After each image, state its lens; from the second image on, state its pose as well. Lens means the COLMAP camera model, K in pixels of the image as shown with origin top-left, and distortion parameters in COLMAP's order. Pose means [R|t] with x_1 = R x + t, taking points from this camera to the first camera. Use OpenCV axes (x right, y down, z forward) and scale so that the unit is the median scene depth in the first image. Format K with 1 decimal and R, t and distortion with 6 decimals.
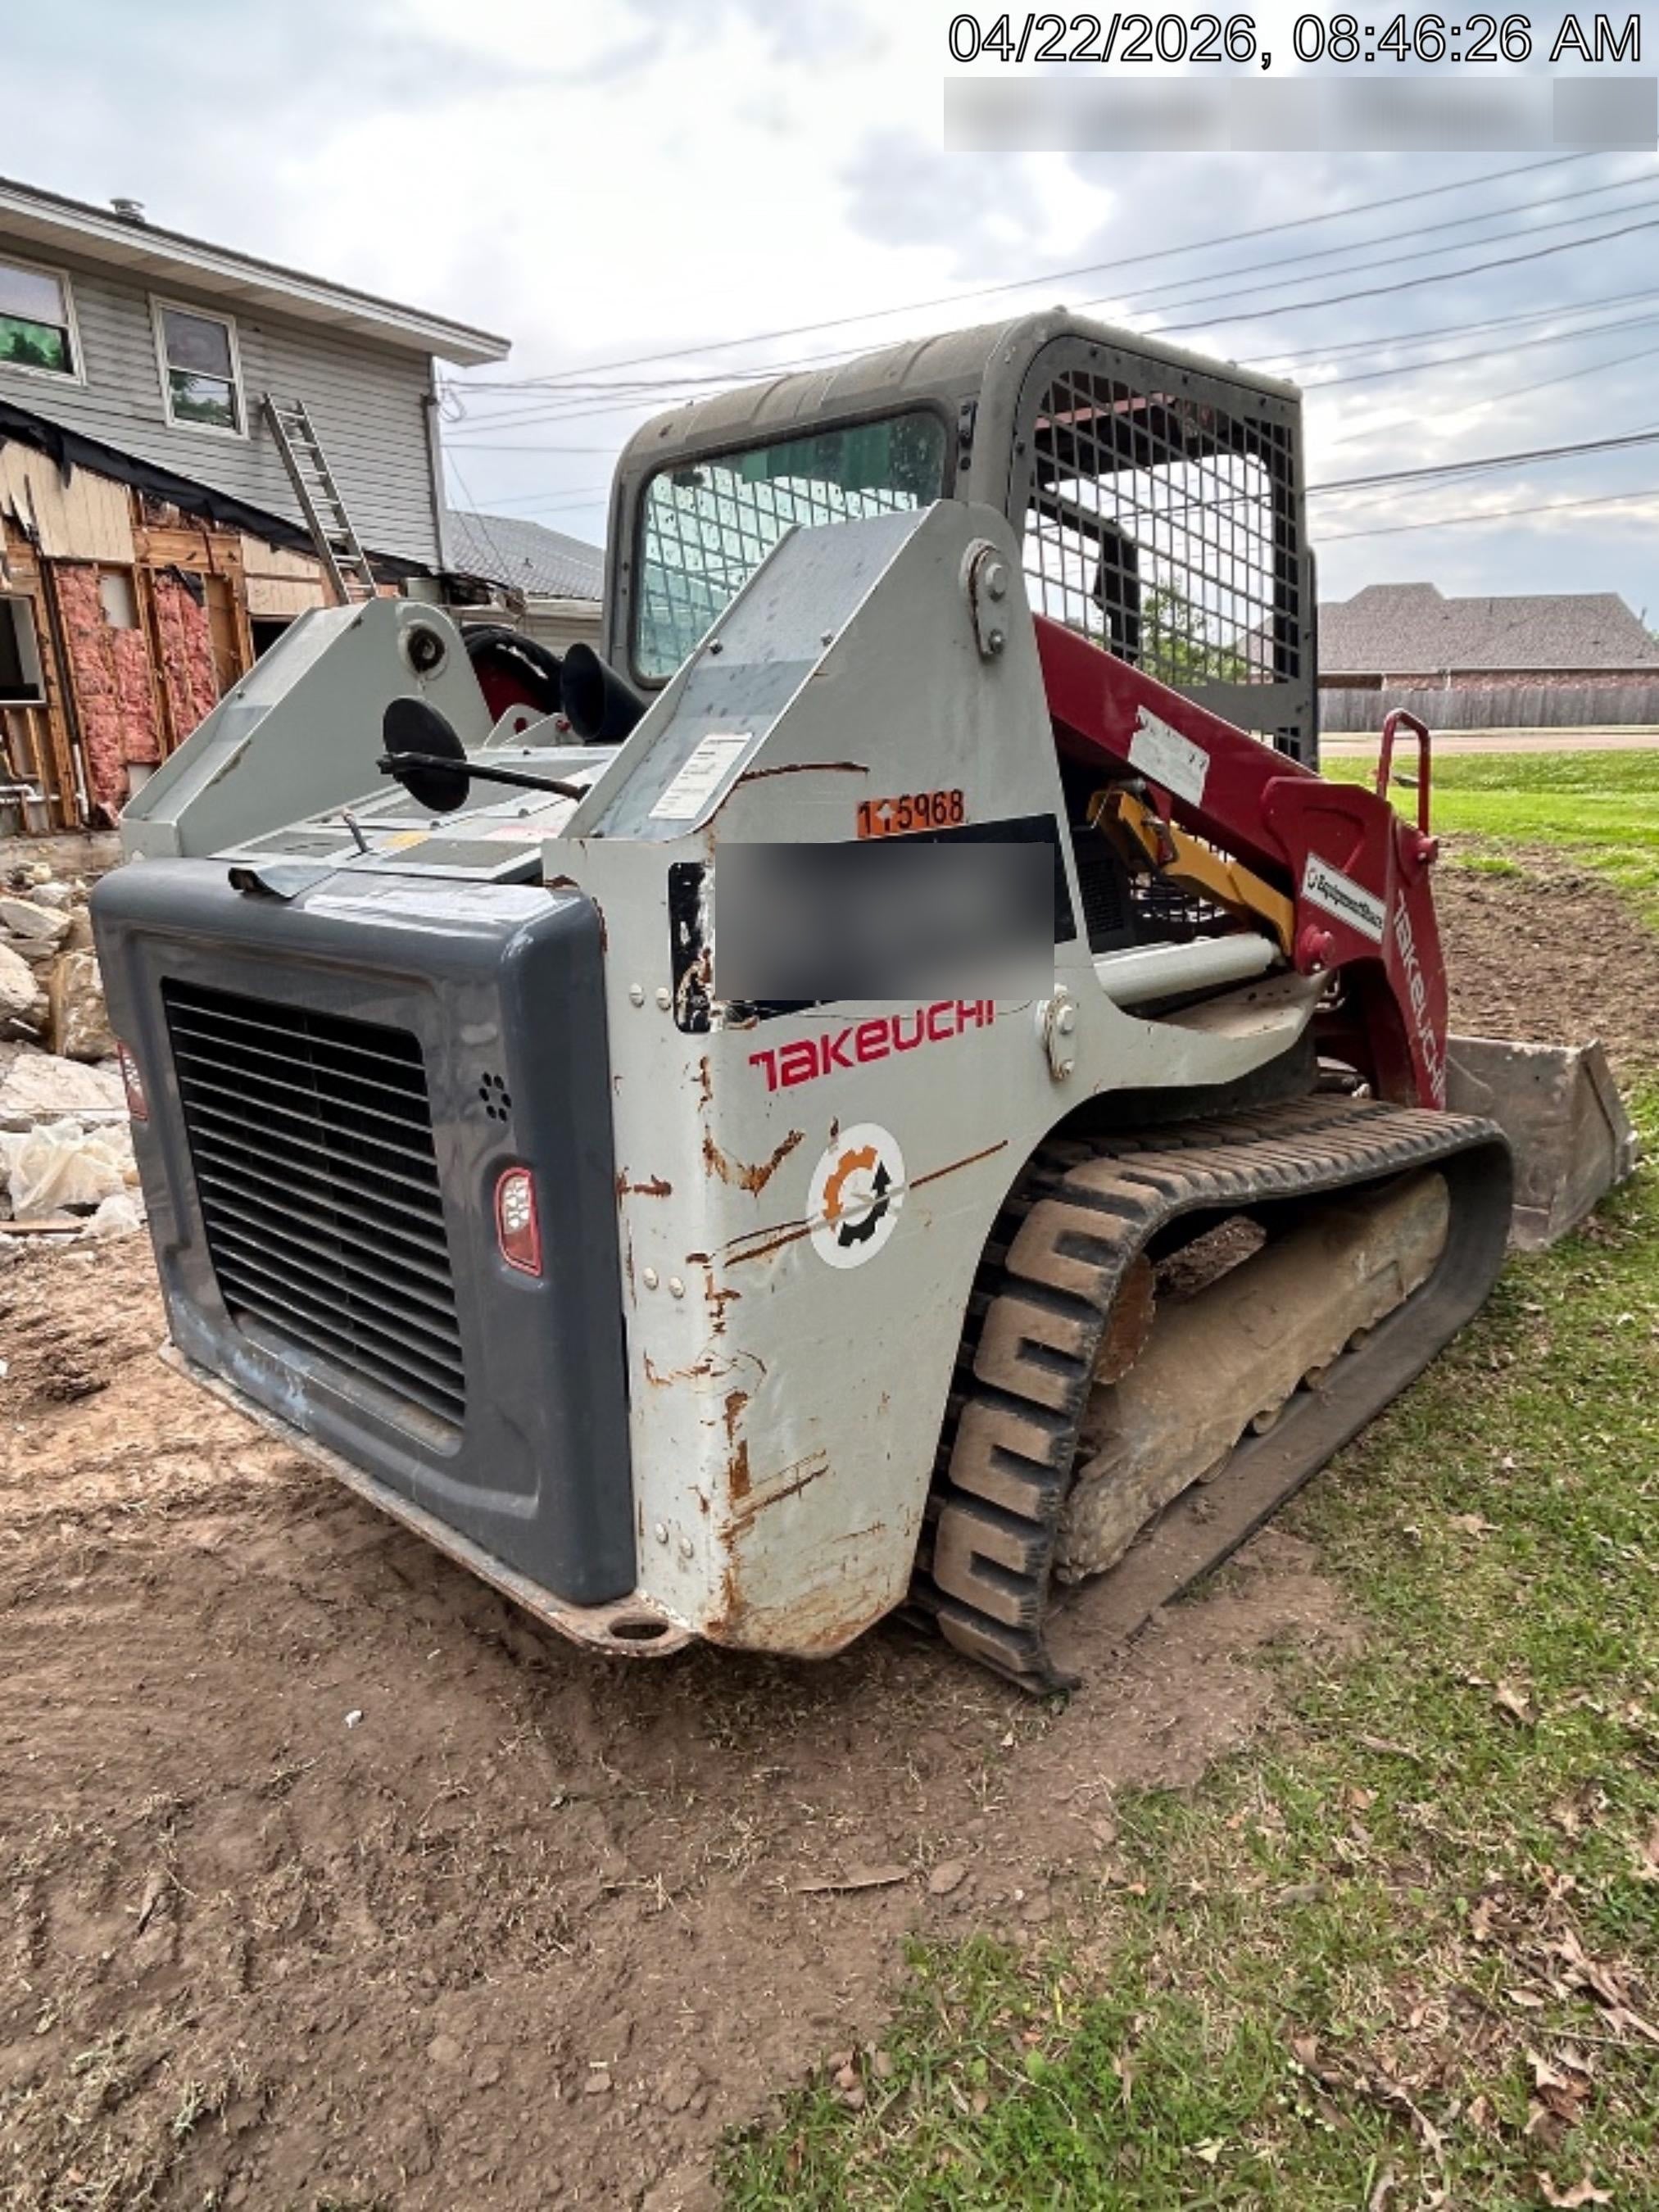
lens RADIAL K [[1357.7, 0, 822.6], [0, 1357.7, 1091.4], [0, 0, 1]] dist [0.006331, 0.001000]
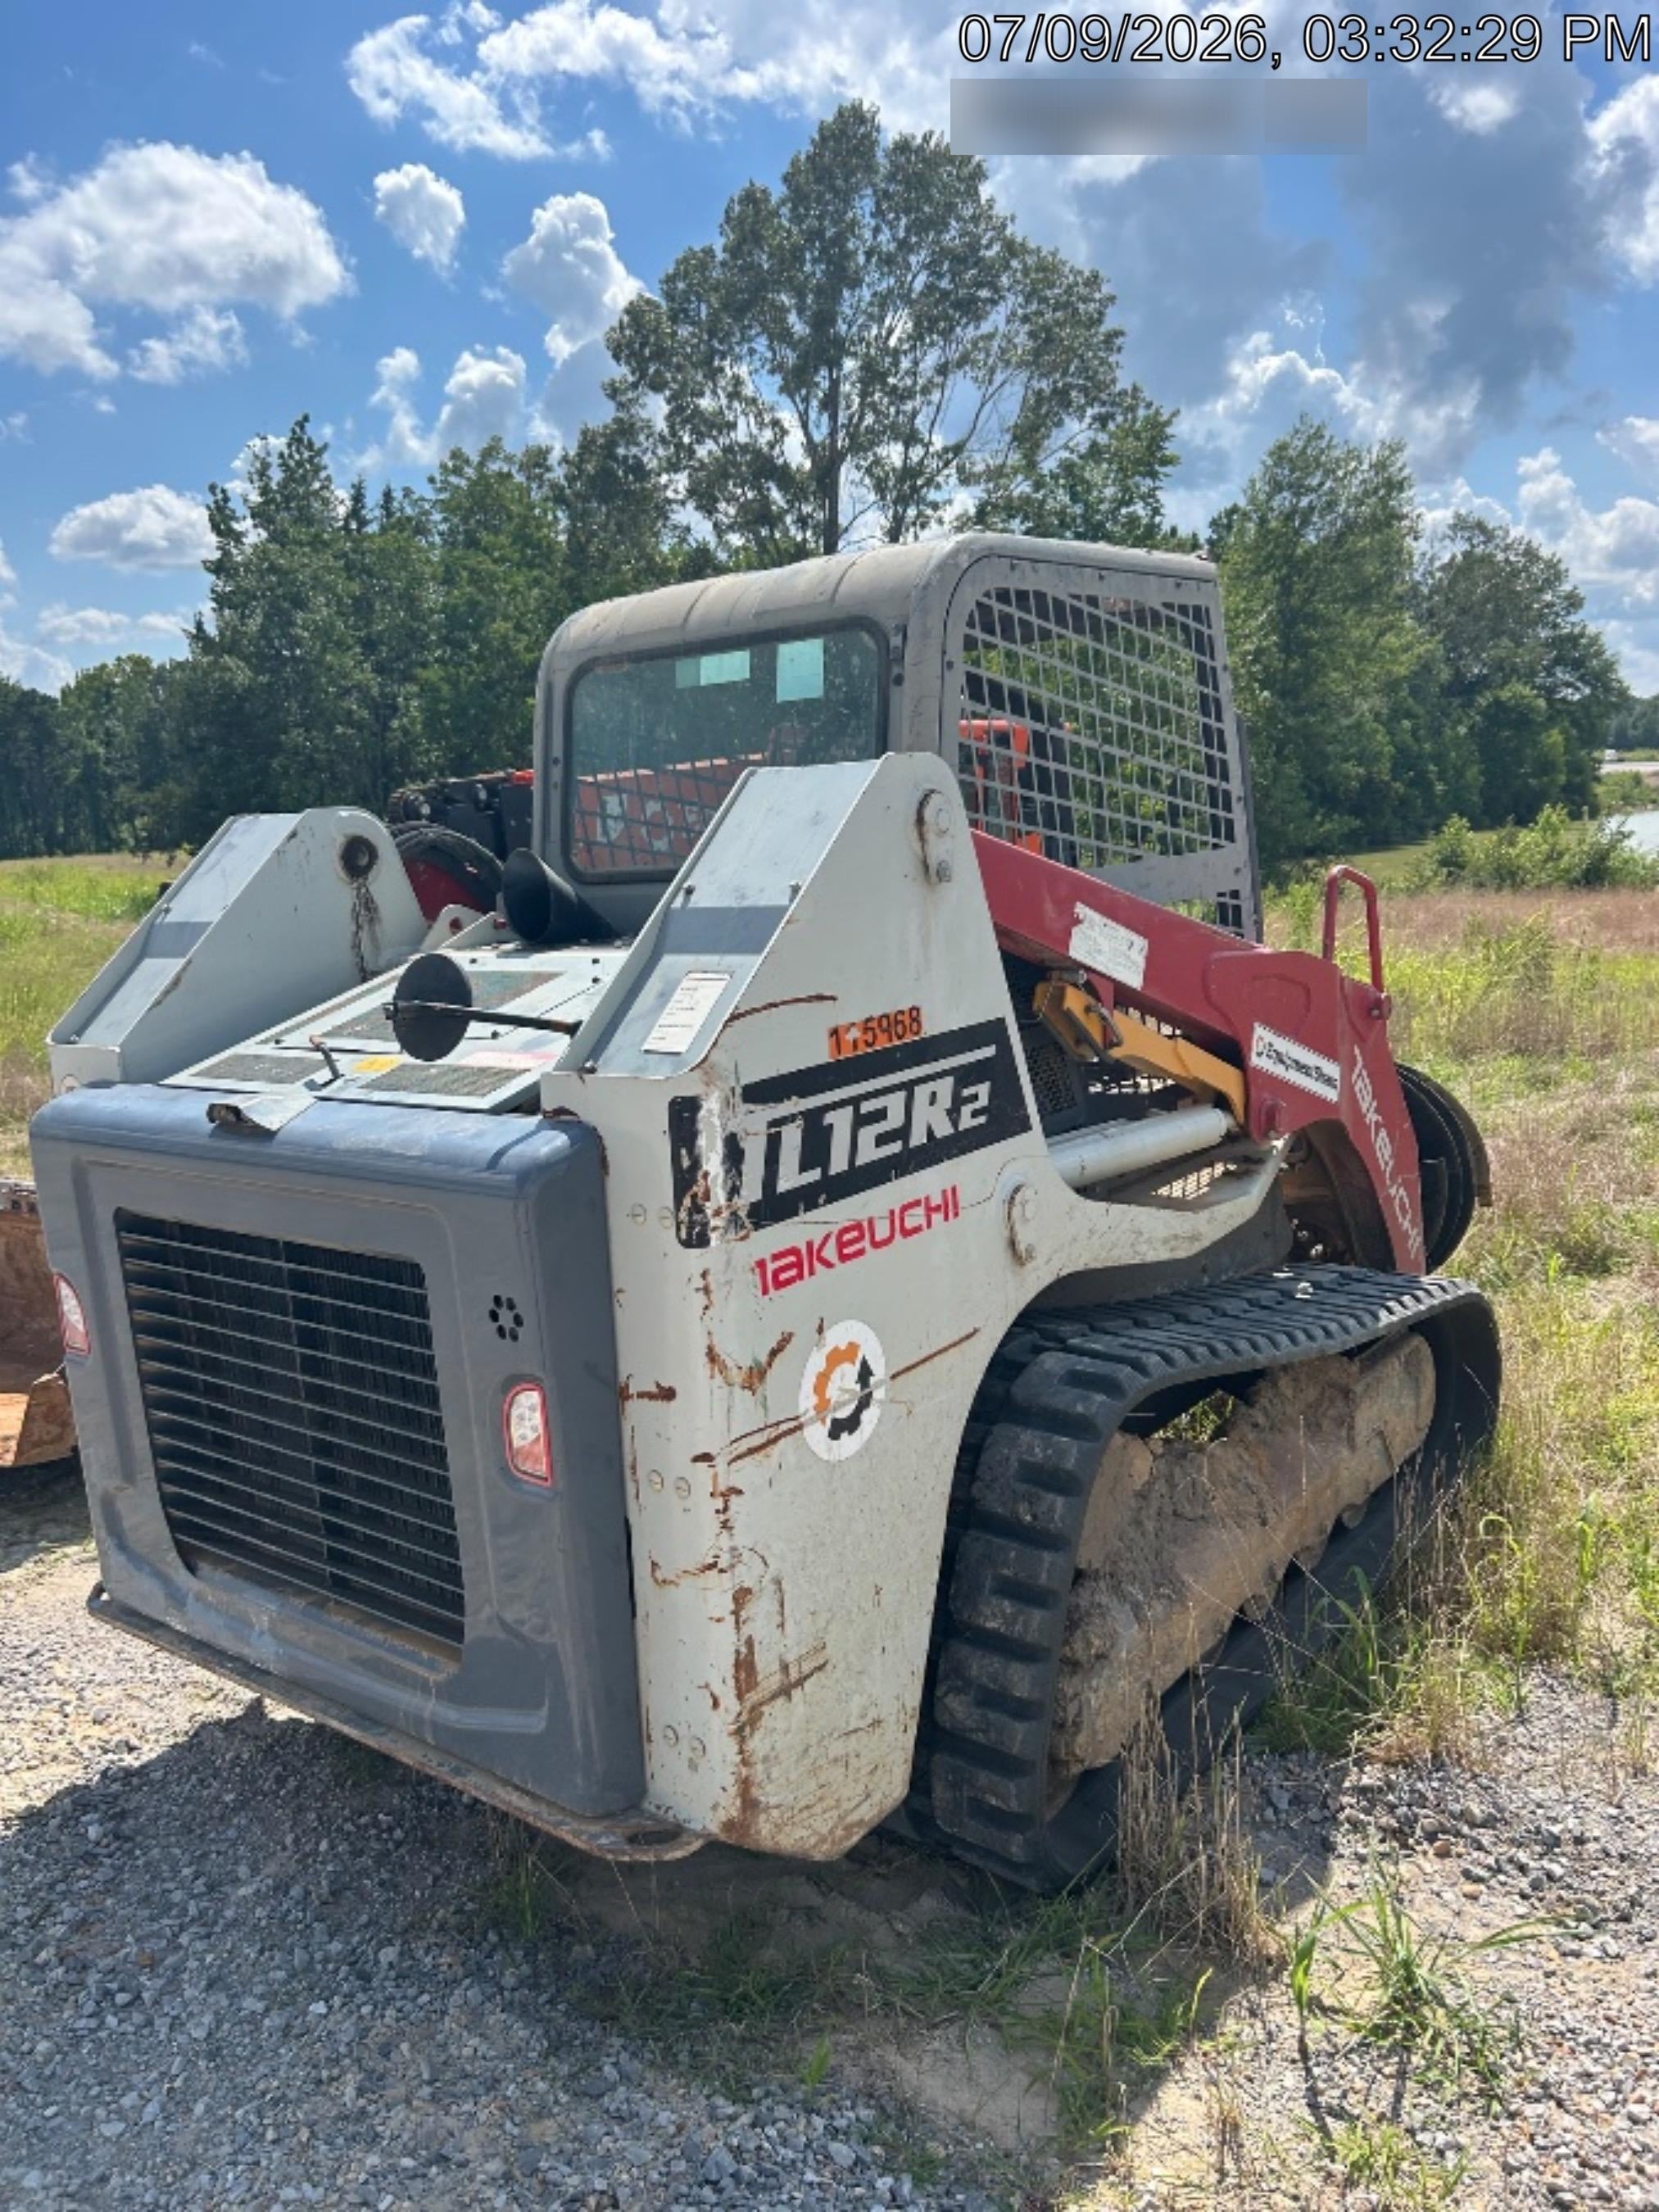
lens RADIAL K [[1643.5, 0, 831.8], [0, 1643.5, 1092.8], [0, 0, 1]] dist [0.121066, -0.002046]
pose [[0.996826, -0.043938, 0.066395, -0.059865], [0.050605, 0.993463, -0.102323, -0.022493], [-0.061465, 0.105358, 0.992533, -0.306003]]
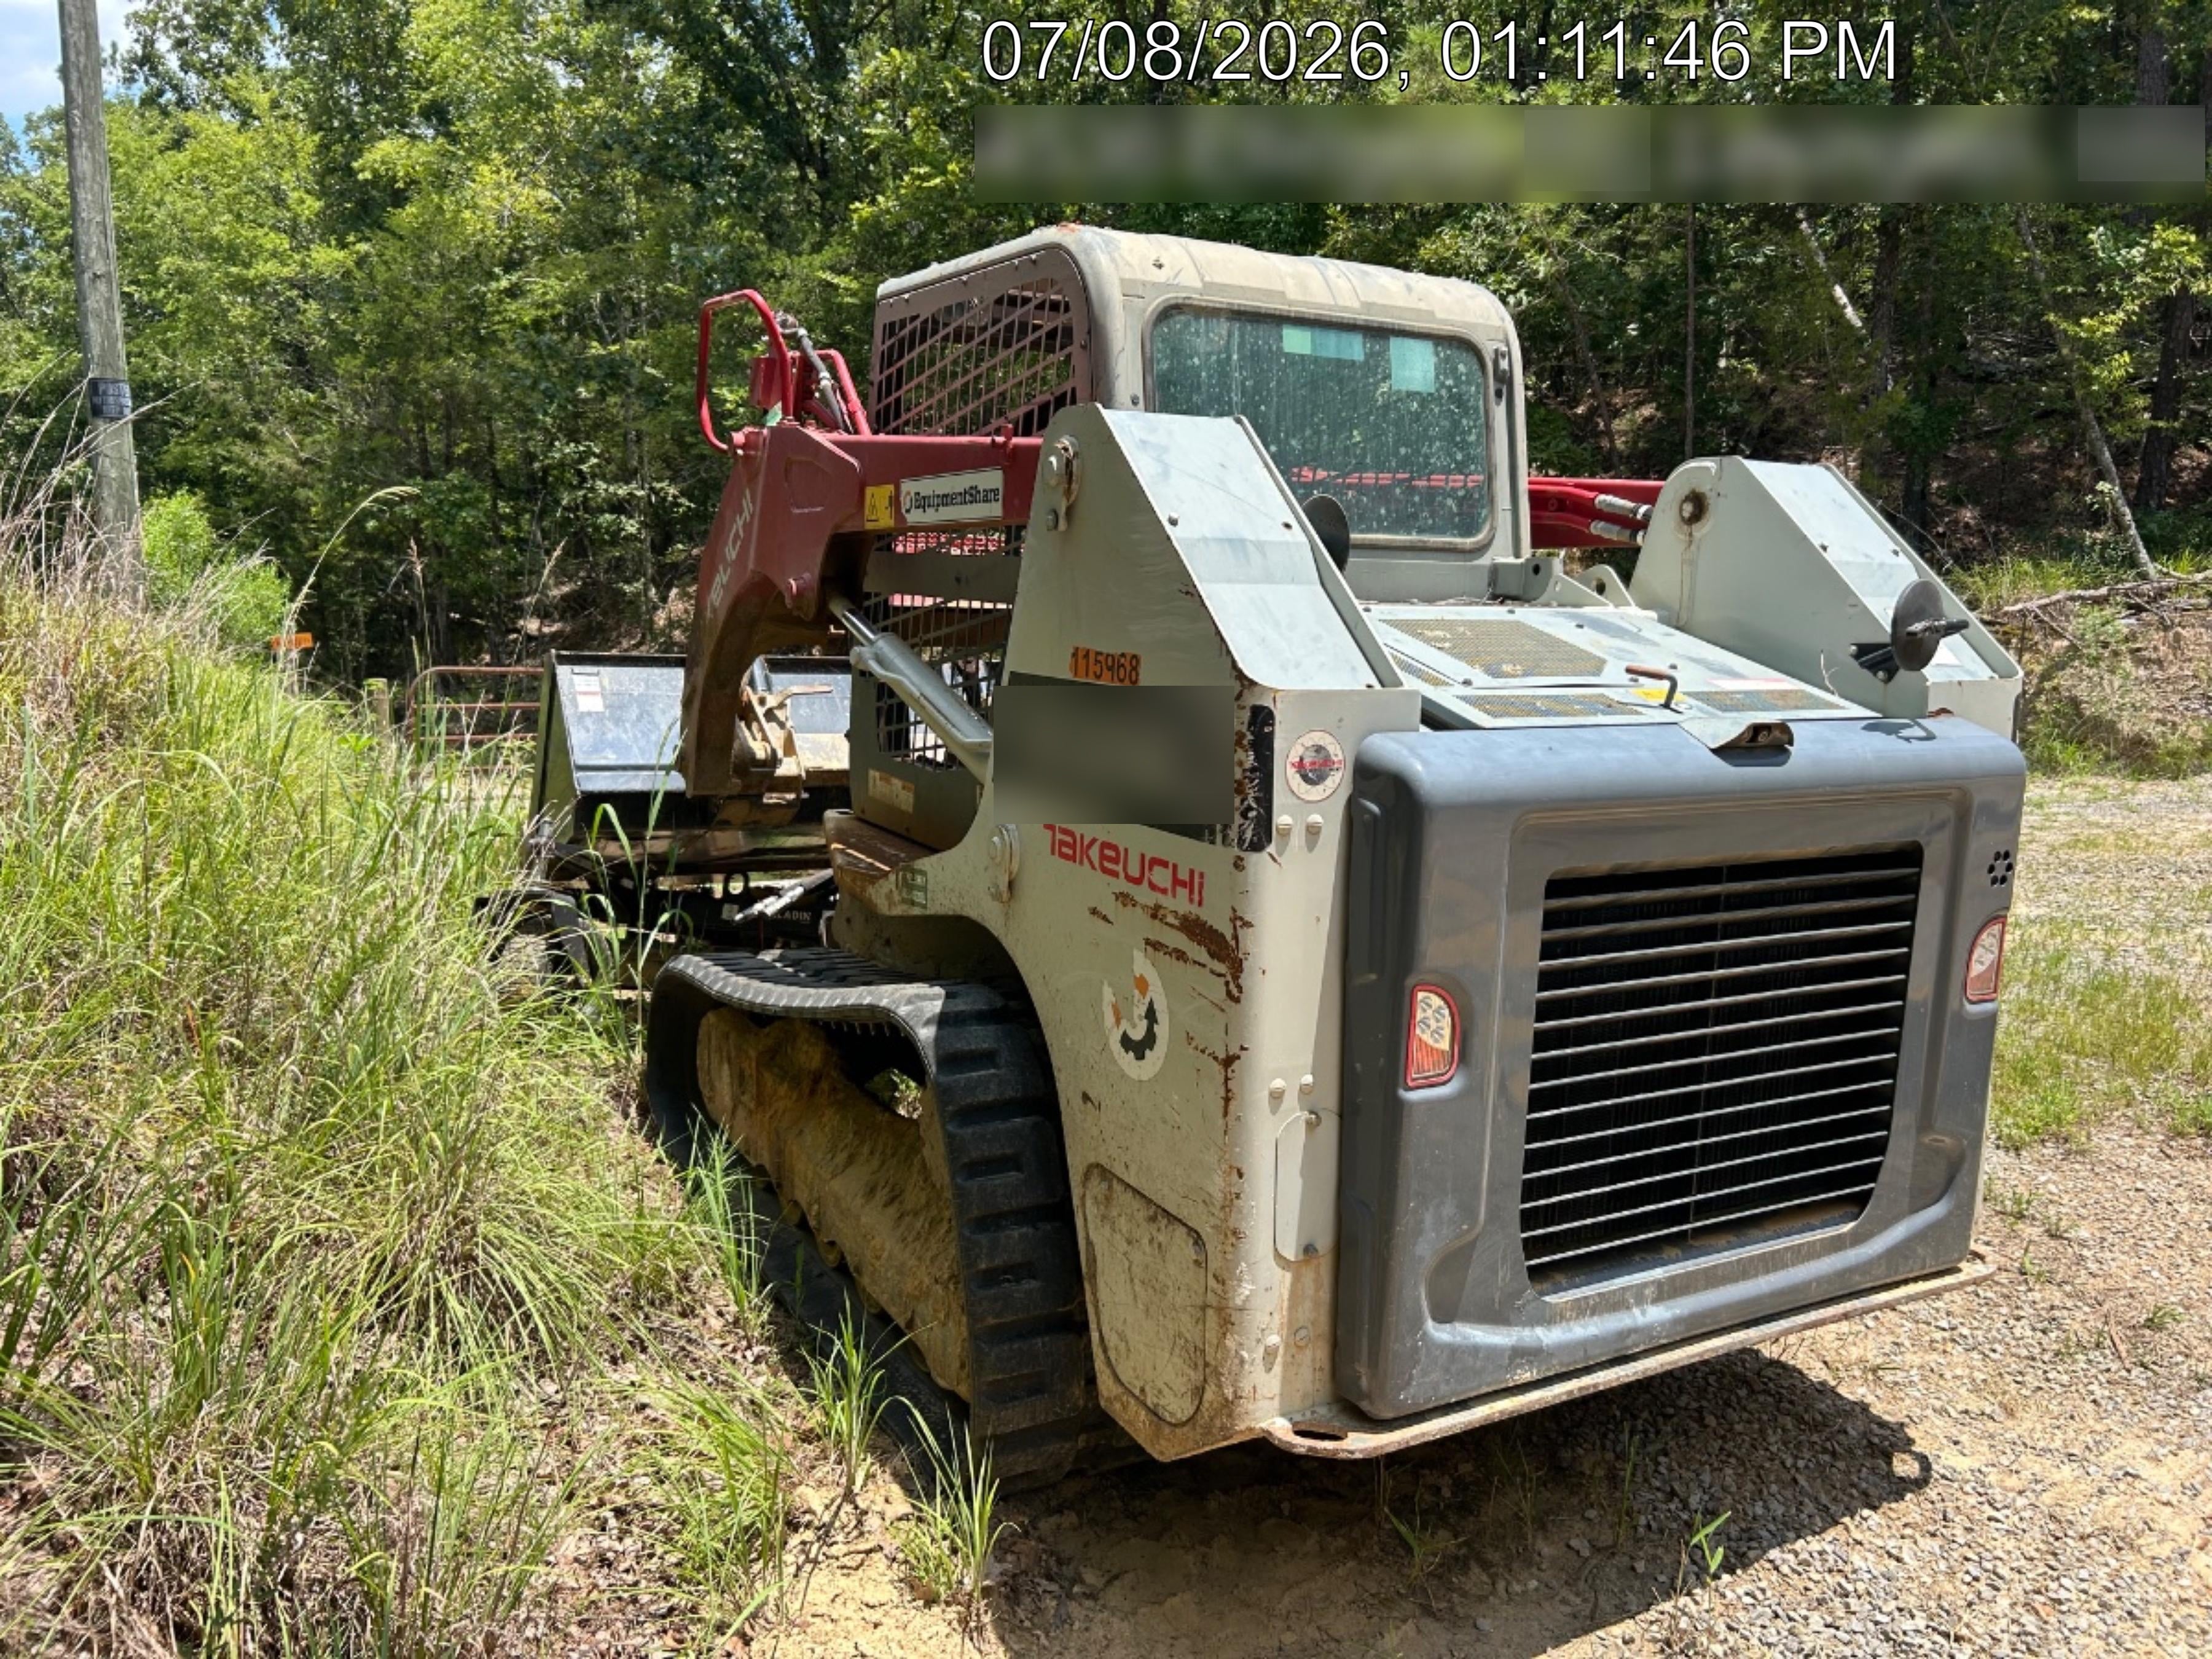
lens RADIAL K [[1655.6, 0, 1116.9], [0, 1655.6, 836.0], [0, 0, 1]] dist [0.067084, -0.002597]
pose [[-0.316660, 0.164826, -0.934109, 1.379976], [-0.277849, 0.925472, 0.257492, -0.428990], [0.906933, 0.341078, -0.247263, 1.387696]]
